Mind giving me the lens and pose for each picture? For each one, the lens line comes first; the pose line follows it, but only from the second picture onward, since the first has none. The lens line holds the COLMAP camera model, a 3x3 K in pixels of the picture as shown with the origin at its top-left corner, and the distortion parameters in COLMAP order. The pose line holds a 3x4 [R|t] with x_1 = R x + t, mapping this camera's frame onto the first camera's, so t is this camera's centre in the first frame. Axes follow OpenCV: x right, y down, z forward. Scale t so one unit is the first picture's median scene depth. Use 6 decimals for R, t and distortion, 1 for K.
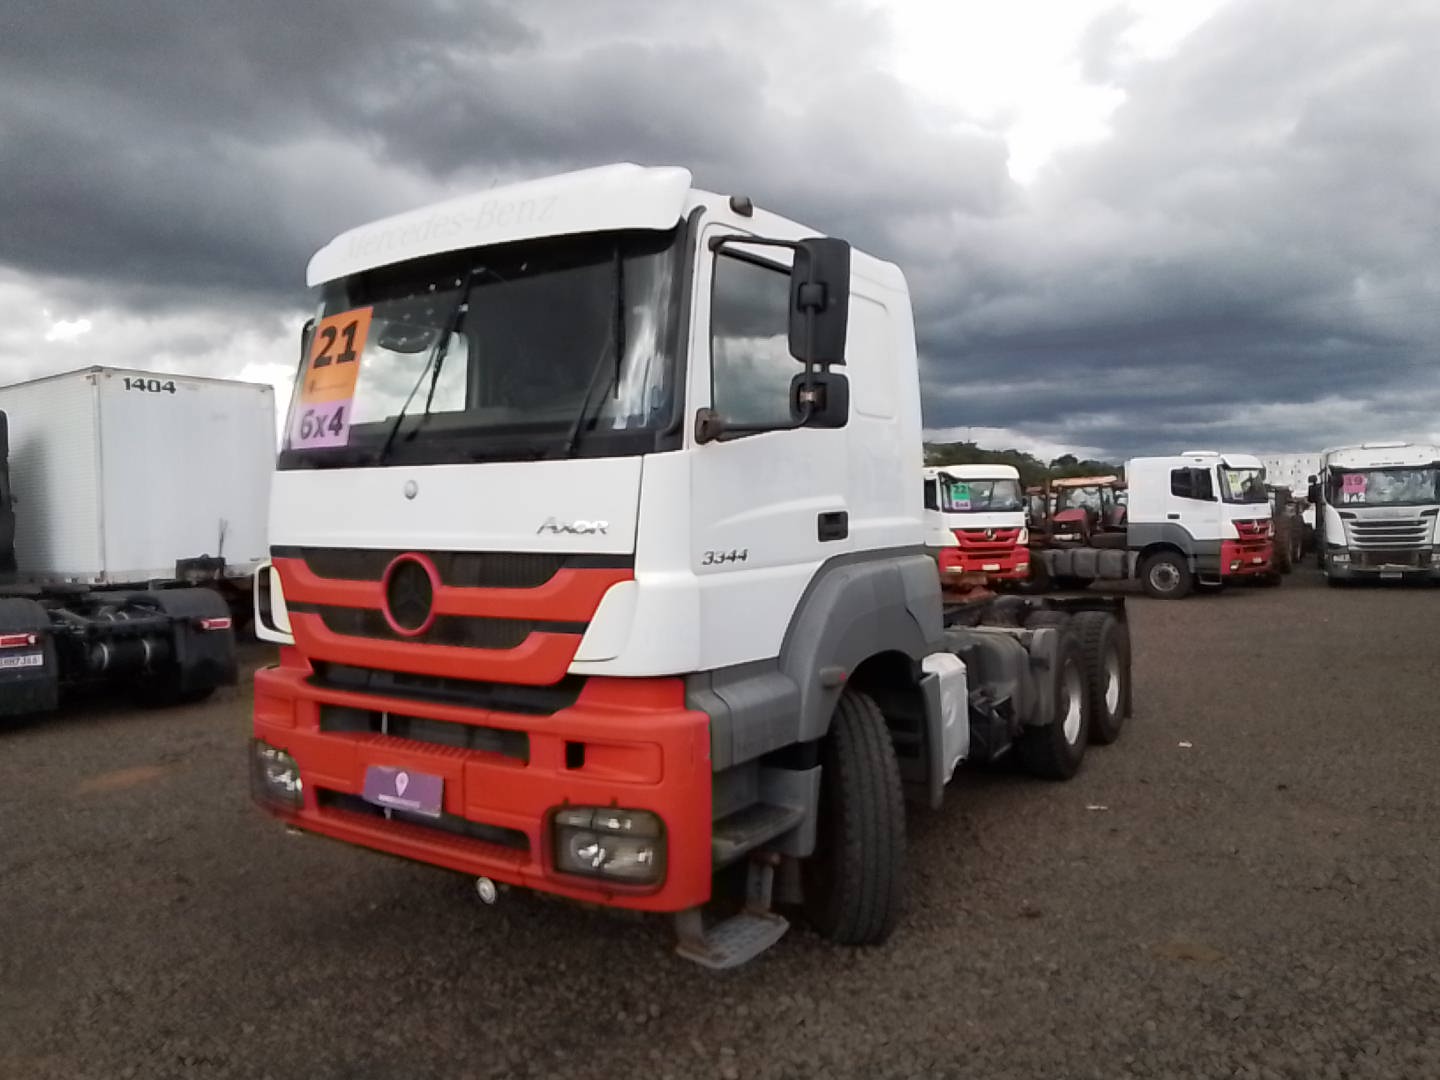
lens RADIAL K [[989.7, 0, 715.9], [0, 989.7, 535.9], [0, 0, 1]] dist [0.086679, -0.118765]
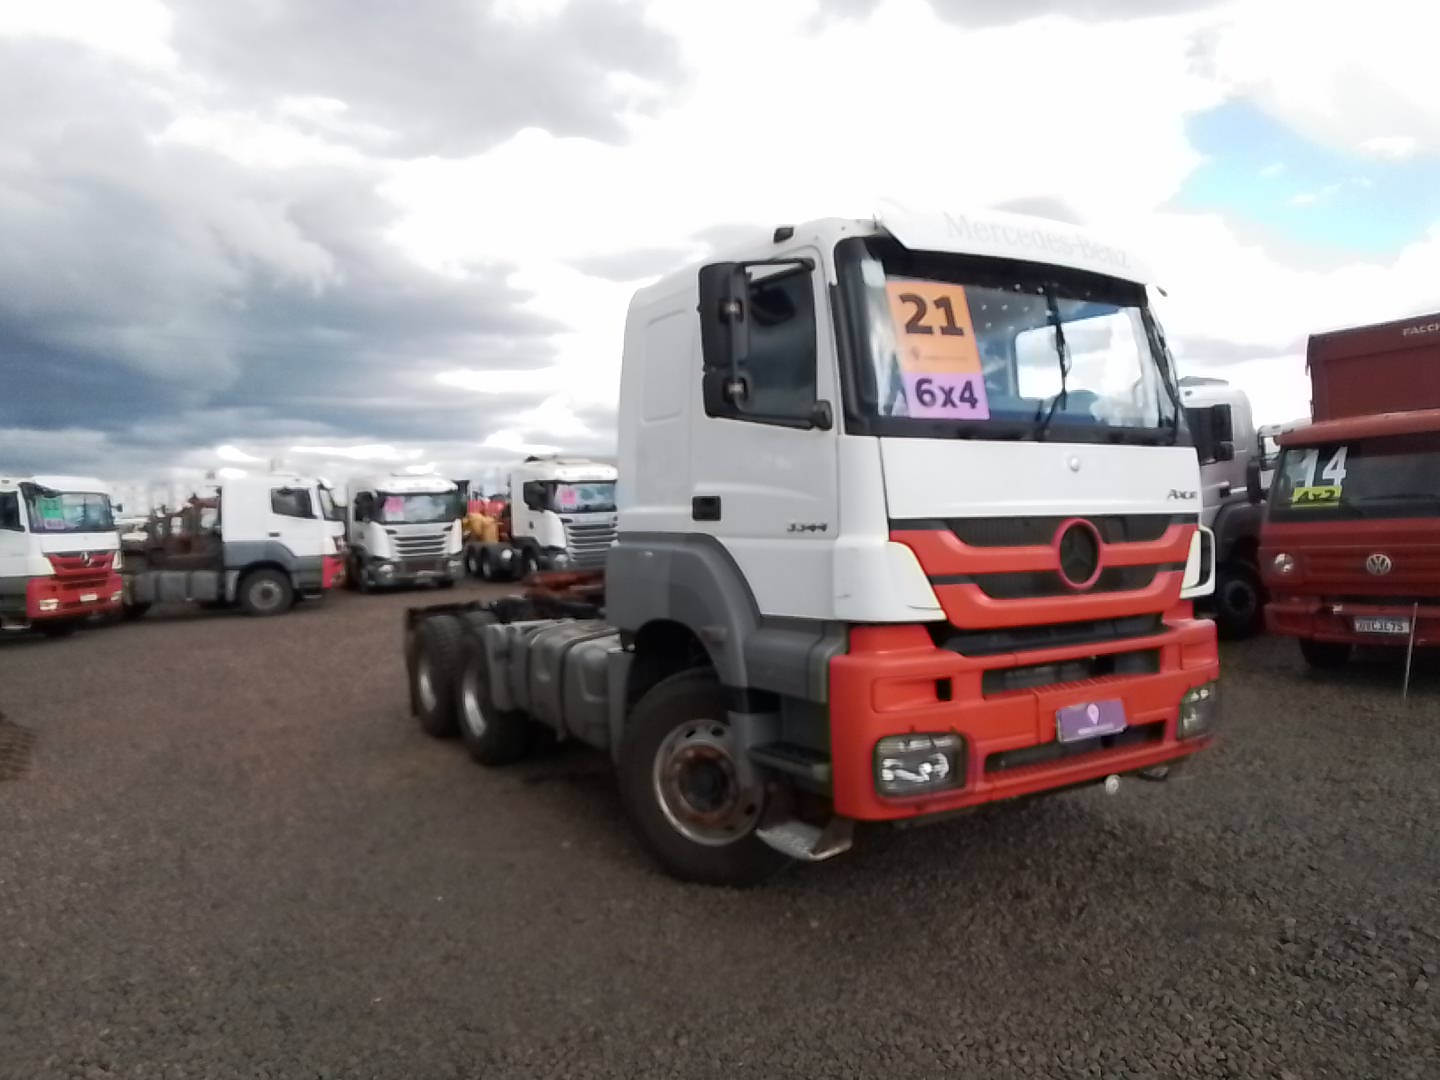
lens RADIAL K [[989.7, 0, 715.9], [0, 989.7, 535.9], [0, 0, 1]] dist [0.086679, -0.118765]
pose [[0.434817, -0.014969, 0.900395, -1.411935], [0.041544, 0.999131, -0.003452, 0.022730], [-0.899560, 0.038907, 0.435061, 0.798703]]
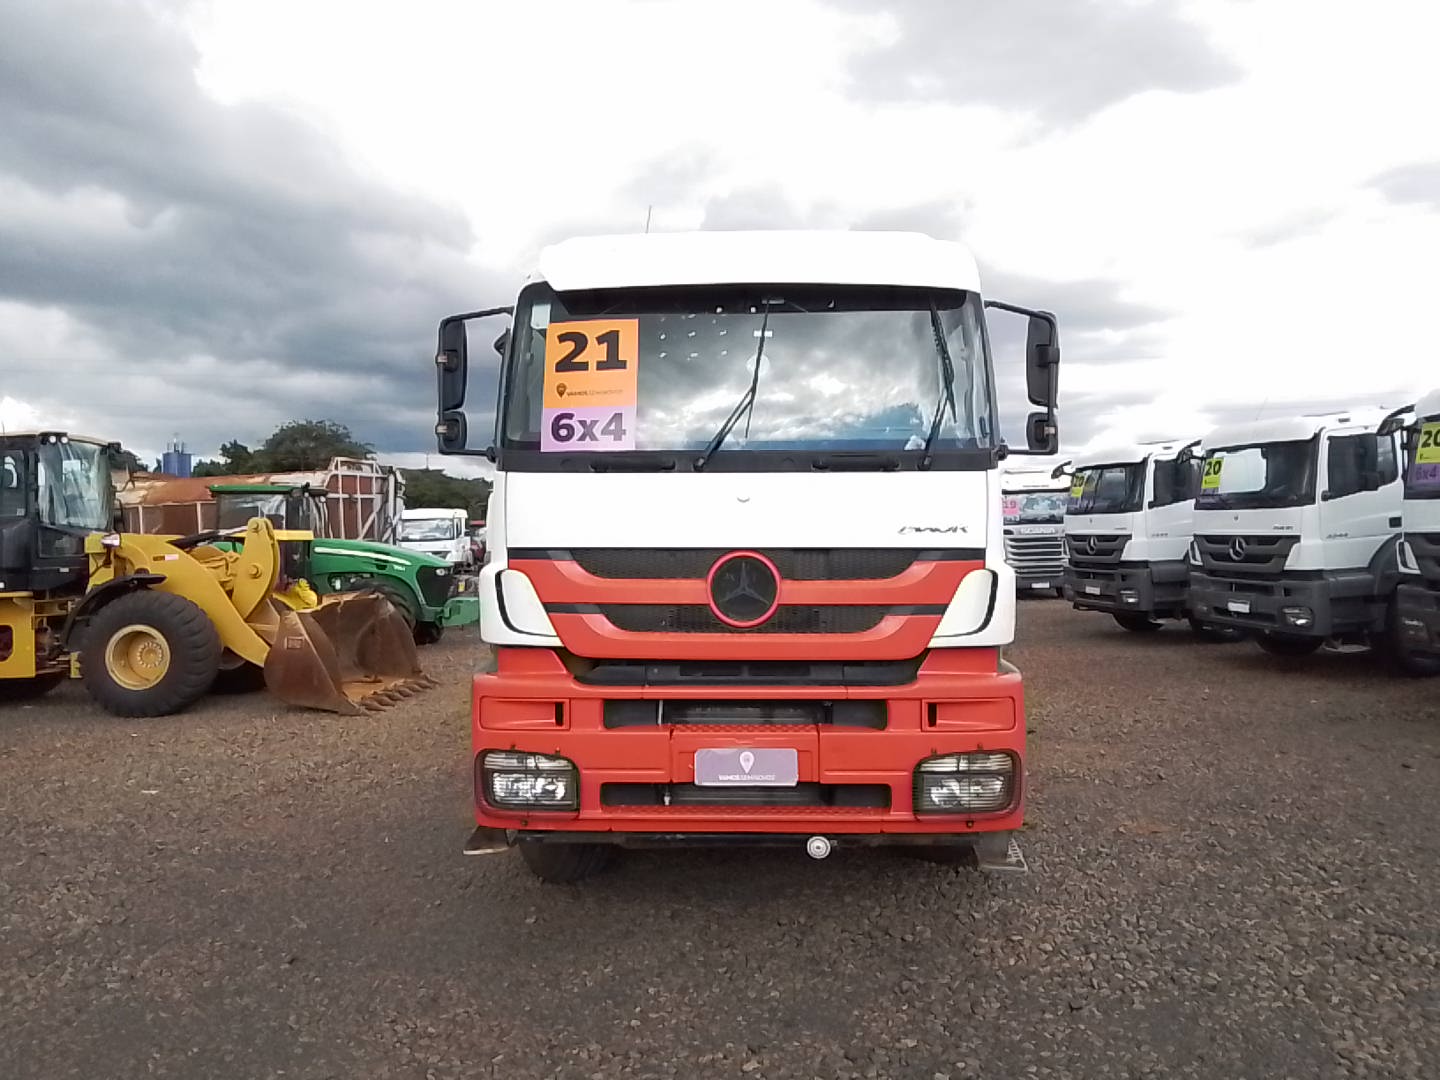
lens RADIAL K [[1005.3, 0, 688.4], [0, 1005.3, 539.9], [0, 0, 1]] dist [0.041671, 0.000131]
pose [[0.860731, 0.003274, 0.509049, -0.844748], [0.008830, 0.999733, -0.021360, 0.025432], [-0.508983, 0.022880, 0.860472, 0.071744]]
